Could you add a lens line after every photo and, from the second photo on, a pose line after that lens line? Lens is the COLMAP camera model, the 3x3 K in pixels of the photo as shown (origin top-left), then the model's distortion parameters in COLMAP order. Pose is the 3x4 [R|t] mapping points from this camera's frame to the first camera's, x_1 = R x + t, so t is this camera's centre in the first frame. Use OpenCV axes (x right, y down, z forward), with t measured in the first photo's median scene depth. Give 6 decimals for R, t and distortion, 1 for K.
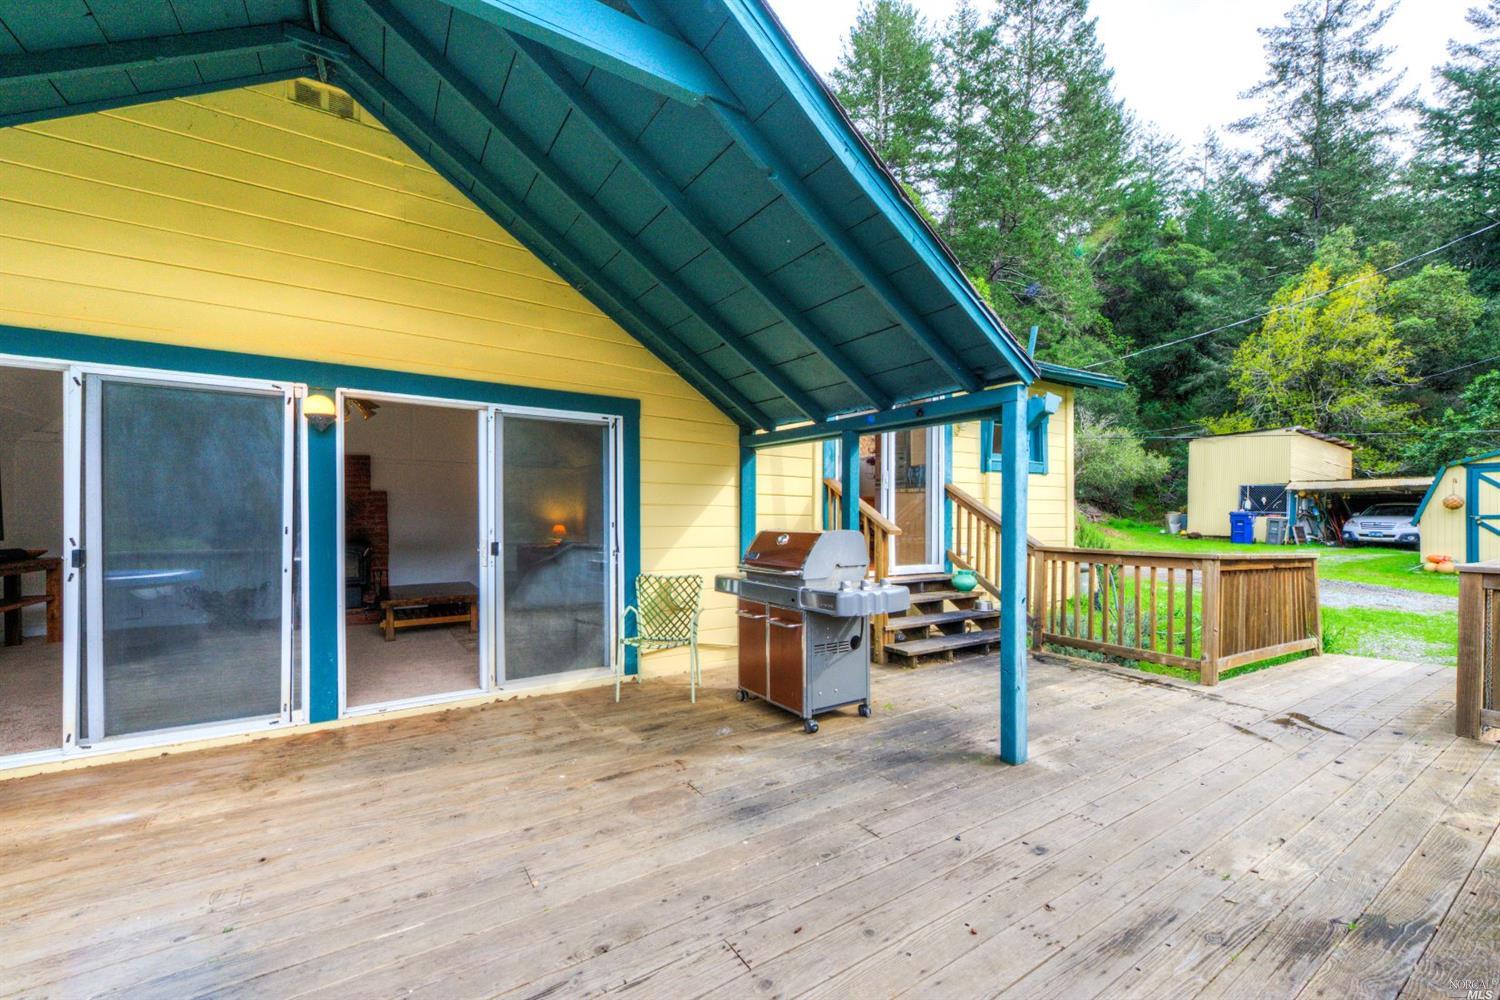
lens RADIAL K [[595.4, 0, 747.5], [0, 595.4, 525.8], [0, 0, 1]] dist [0.000751, -0.000083]
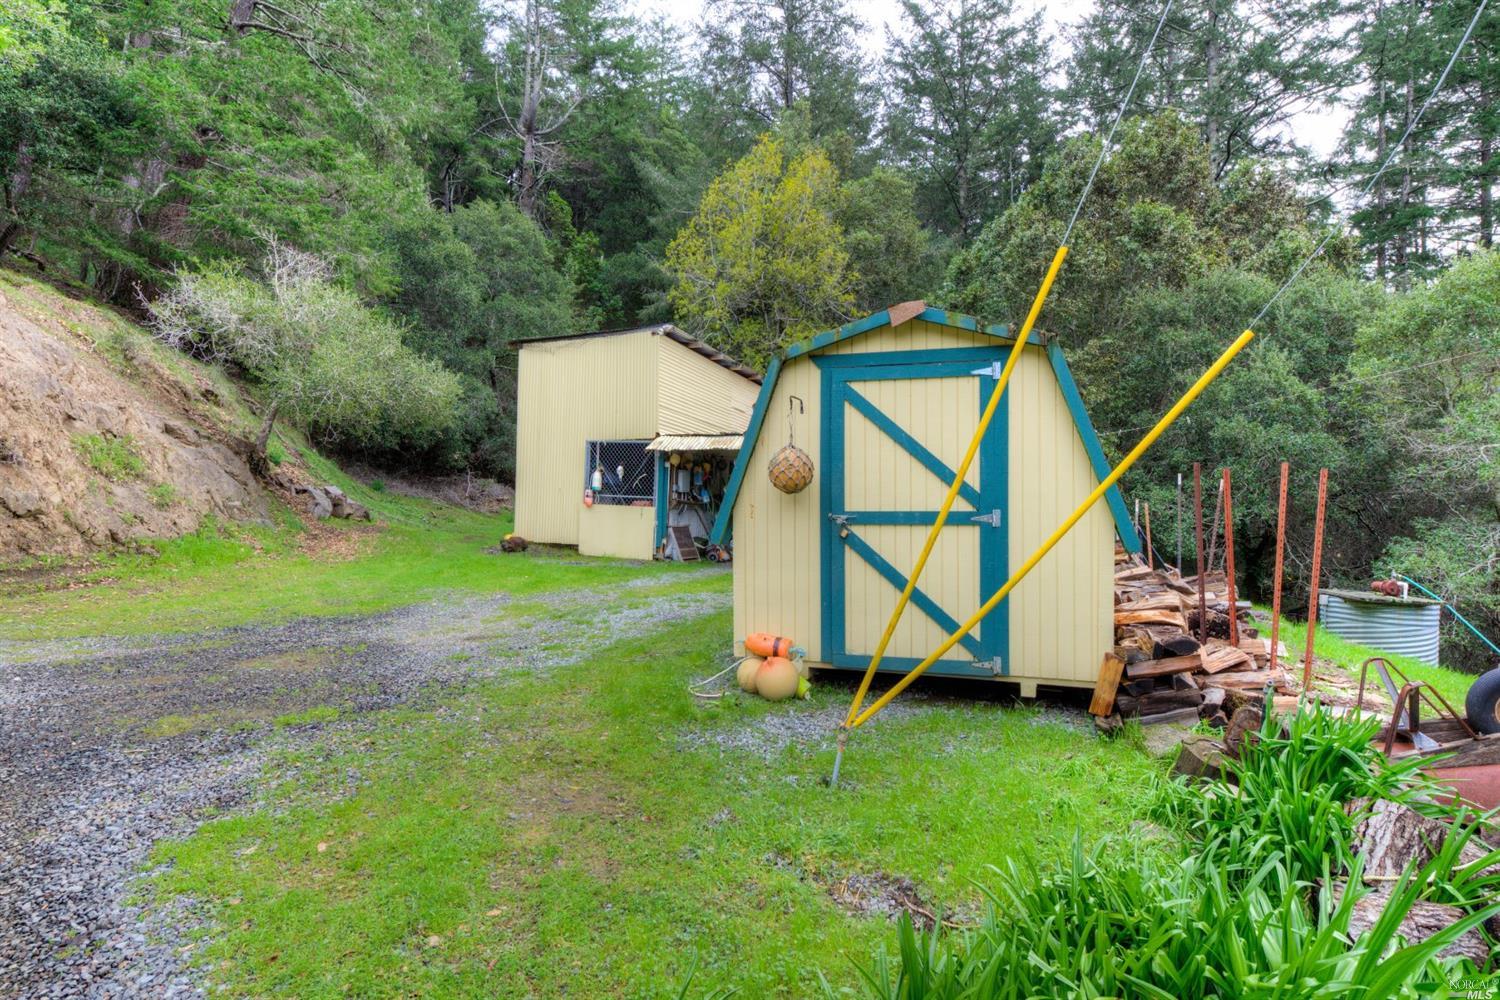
lens RADIAL K [[817.9, 0, 726.7], [0, 817.9, 524.8], [0, 0, 1]] dist [0.003606, 0.000514]
pose [[0.806689, -0.017335, 0.590723, 0.527815], [0.007024, 0.999780, 0.019747, -0.011568], [-0.590935, -0.011781, 0.806633, 0.392351]]
